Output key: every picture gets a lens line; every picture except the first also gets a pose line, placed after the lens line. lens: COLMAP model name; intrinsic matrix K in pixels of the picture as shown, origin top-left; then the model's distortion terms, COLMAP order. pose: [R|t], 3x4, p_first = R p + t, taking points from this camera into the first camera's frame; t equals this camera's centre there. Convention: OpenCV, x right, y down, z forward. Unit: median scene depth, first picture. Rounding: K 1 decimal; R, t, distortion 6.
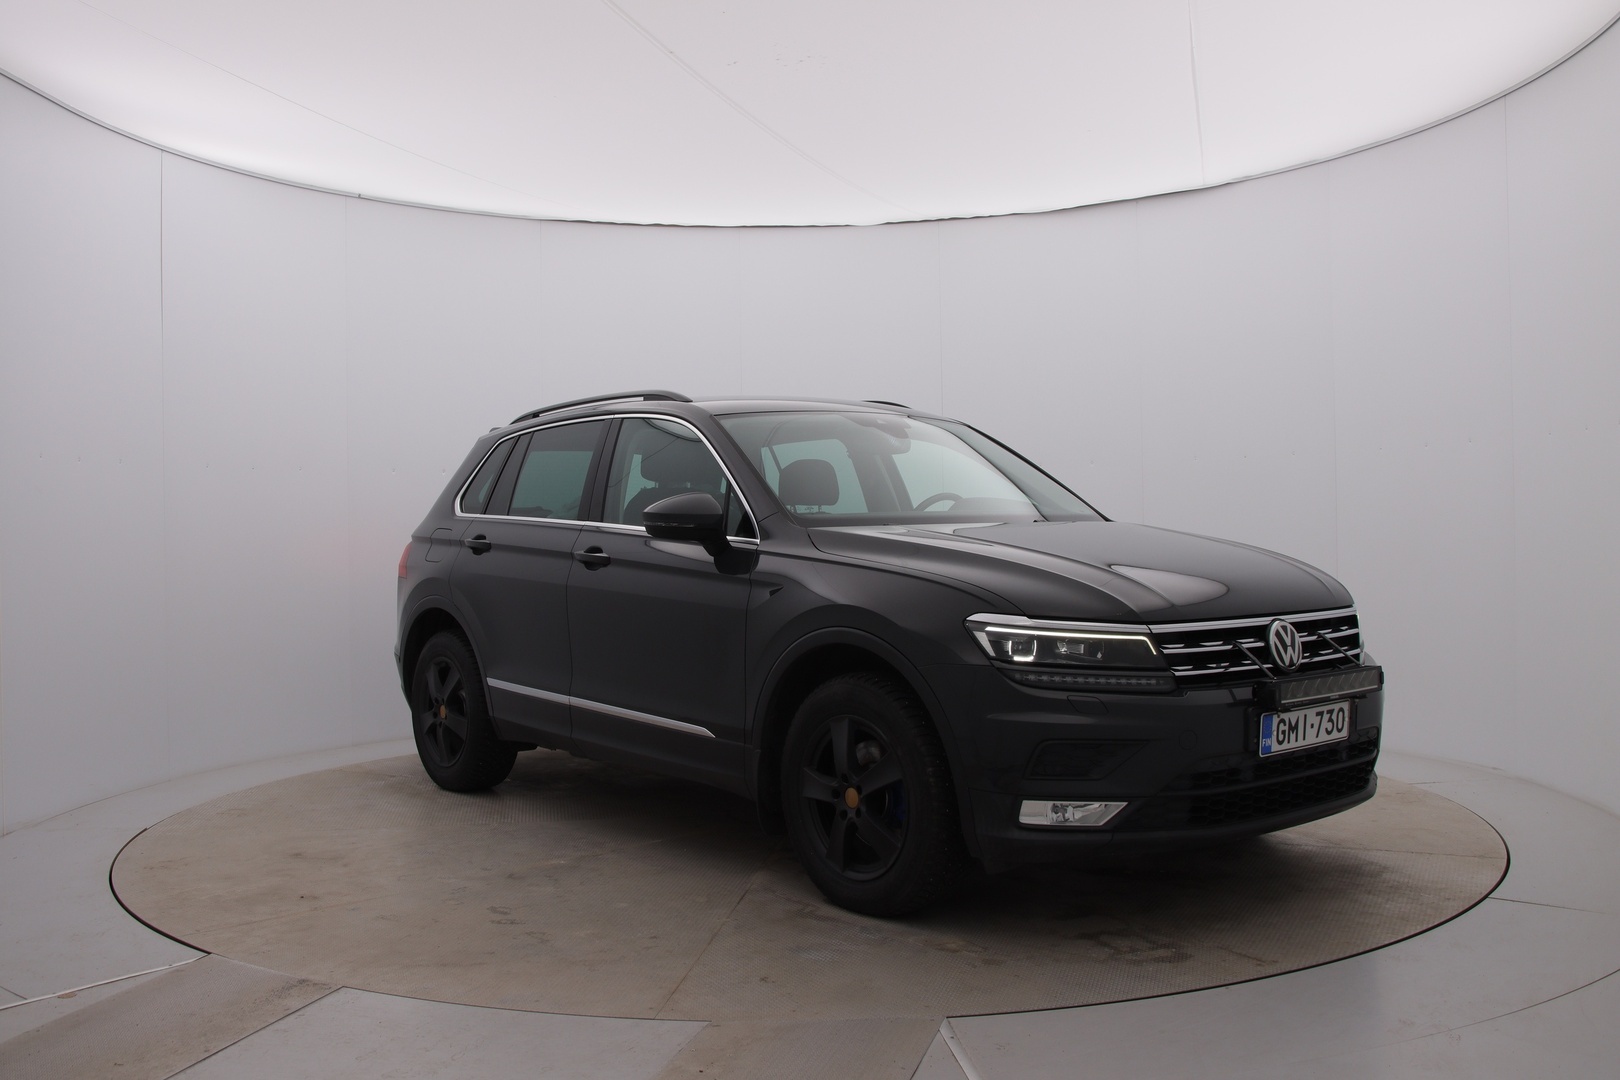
lens RADIAL K [[1539.2, 0, 810.0], [0, 1539.2, 540.0], [0, 0, 1]] dist [-0.152695, 0.008163]
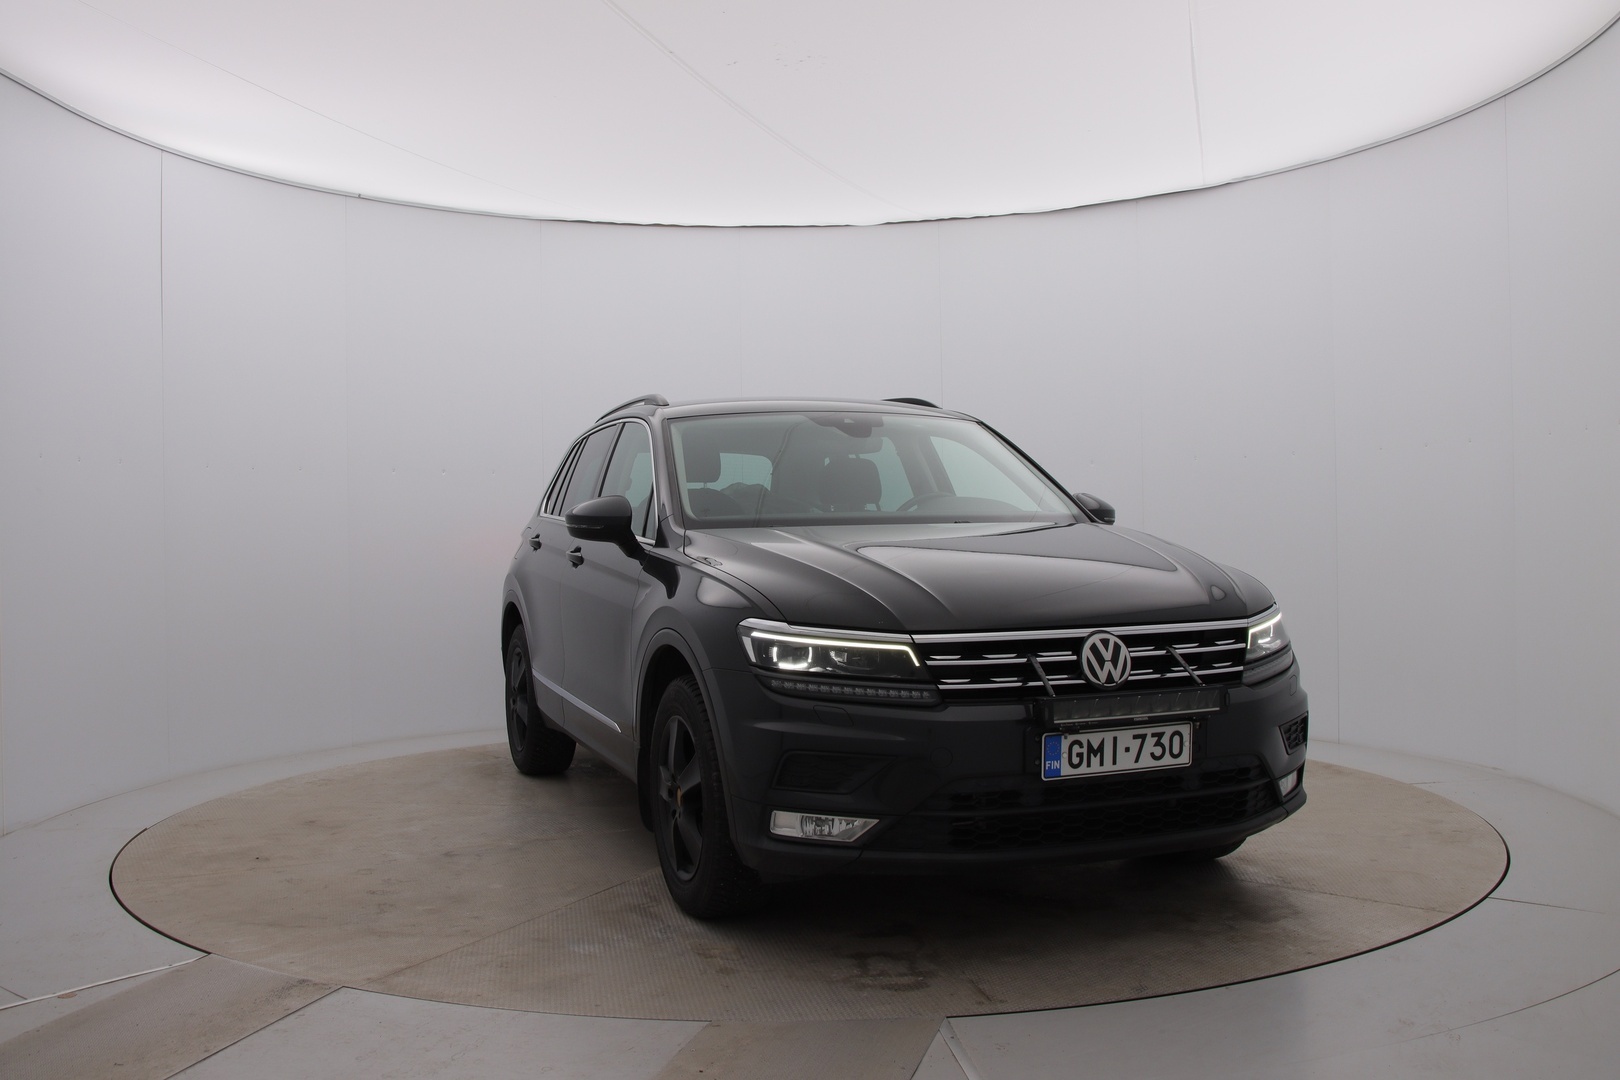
lens RADIAL K [[1539.2, 0, 810.0], [0, 1539.2, 540.0], [0, 0, 1]] dist [-0.152695, 0.008163]
pose [[0.950943, 0.003009, -0.309351, 0.441782], [-0.001249, 0.999982, 0.005888, -0.008397], [0.309363, -0.005213, 0.950930, 0.069528]]
